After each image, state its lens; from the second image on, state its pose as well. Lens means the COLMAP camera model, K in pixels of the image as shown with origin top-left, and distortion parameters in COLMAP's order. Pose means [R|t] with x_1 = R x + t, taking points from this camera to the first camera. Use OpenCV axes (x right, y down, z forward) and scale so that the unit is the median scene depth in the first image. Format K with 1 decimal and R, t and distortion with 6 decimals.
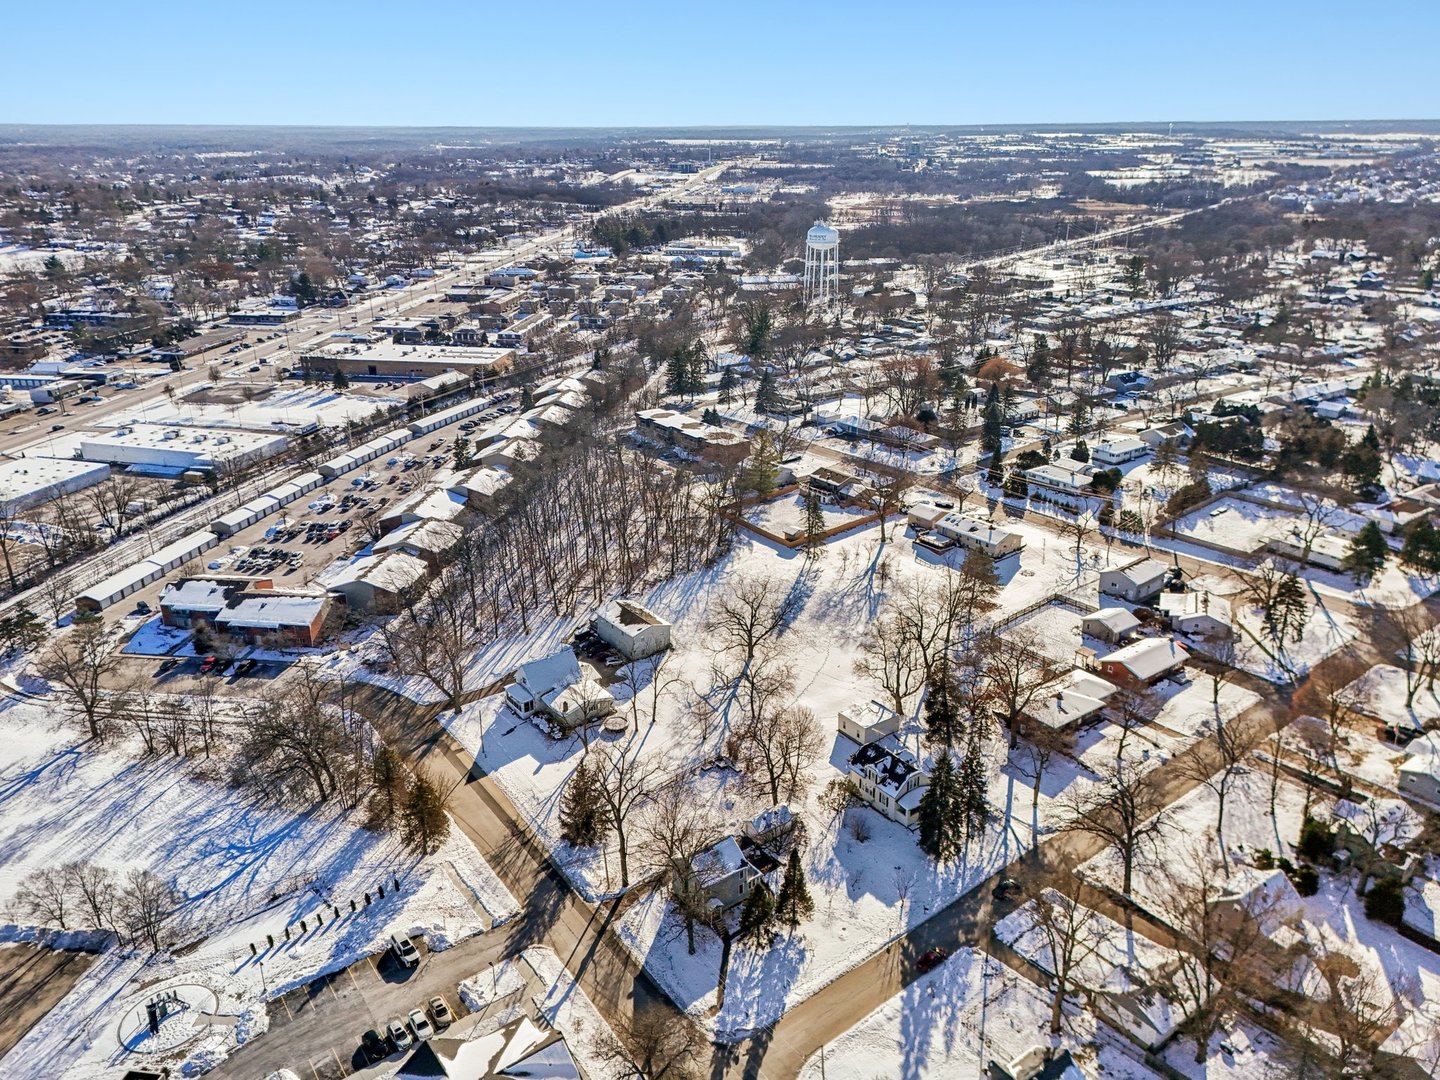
lens RADIAL K [[1045.5, 0, 720.0], [0, 1045.5, 540.0], [0, 0, 1]] dist [0.100809, -0.102669]
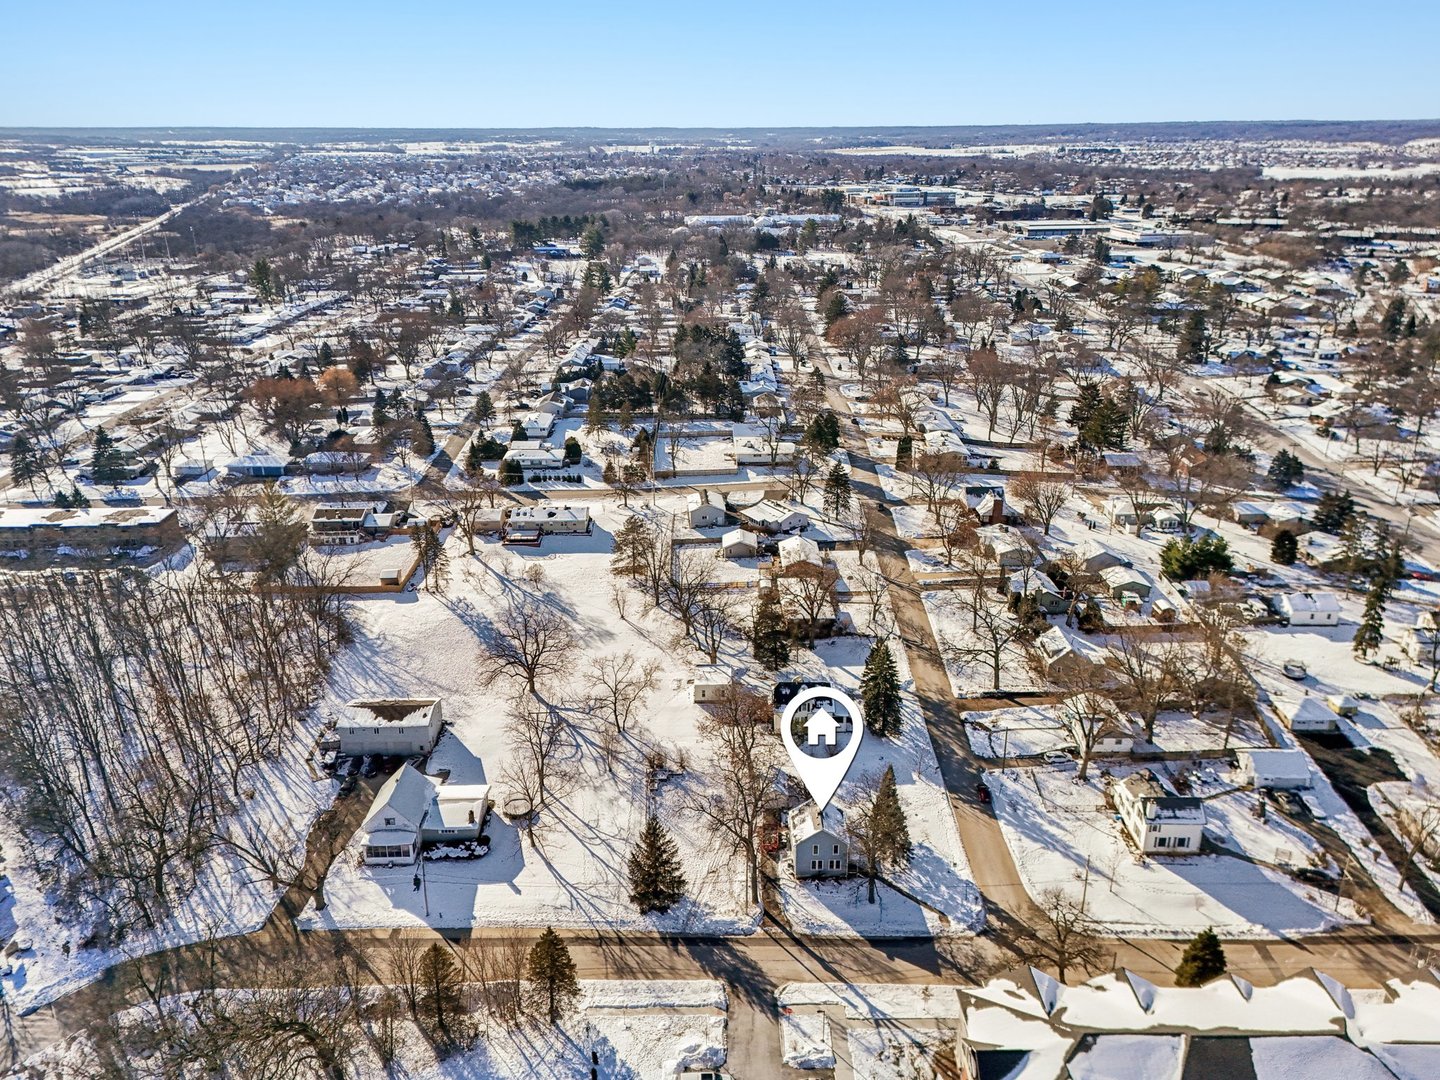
lens RADIAL K [[1045.5, 0, 720.0], [0, 1045.5, 540.0], [0, 0, 1]] dist [0.100809, -0.102669]
pose [[0.591922, -0.292404, 0.751085, -0.567790], [0.296735, 0.945479, 0.134230, -0.096905], [-0.749384, 0.143419, 0.646416, 0.269393]]
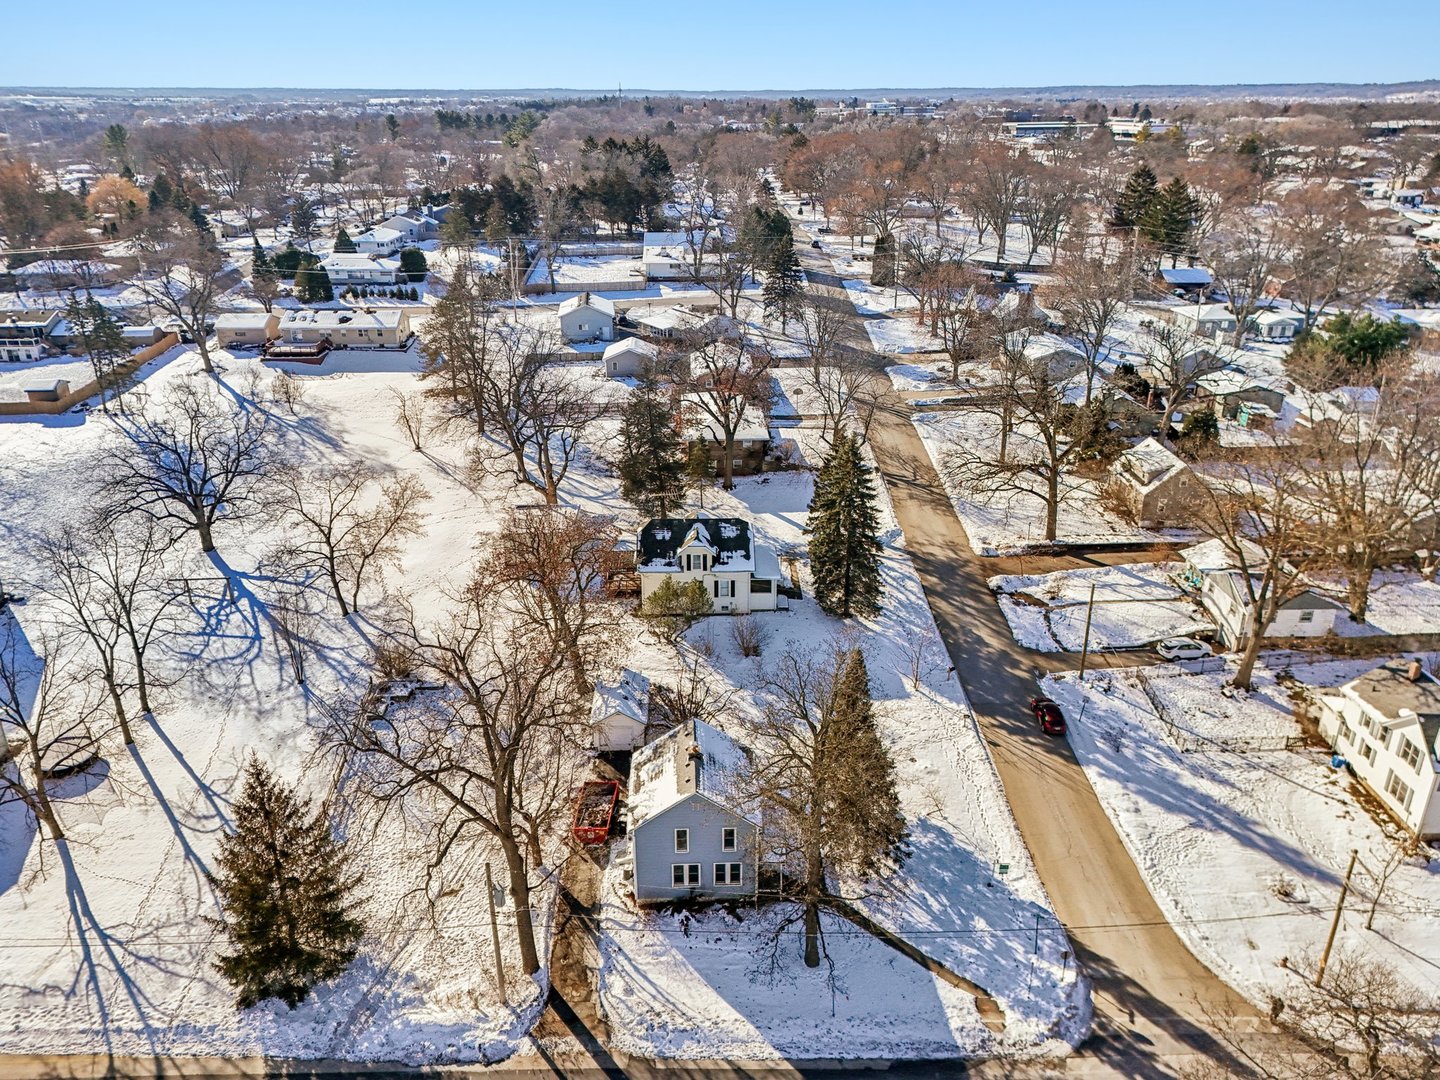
lens RADIAL K [[1045.5, 0, 720.0], [0, 1045.5, 540.0], [0, 0, 1]] dist [0.100809, -0.102669]
pose [[0.571693, -0.317597, 0.756504, -0.231262], [0.293973, 0.940115, 0.172524, 0.097352], [-0.765994, 0.123761, 0.630822, 0.516587]]
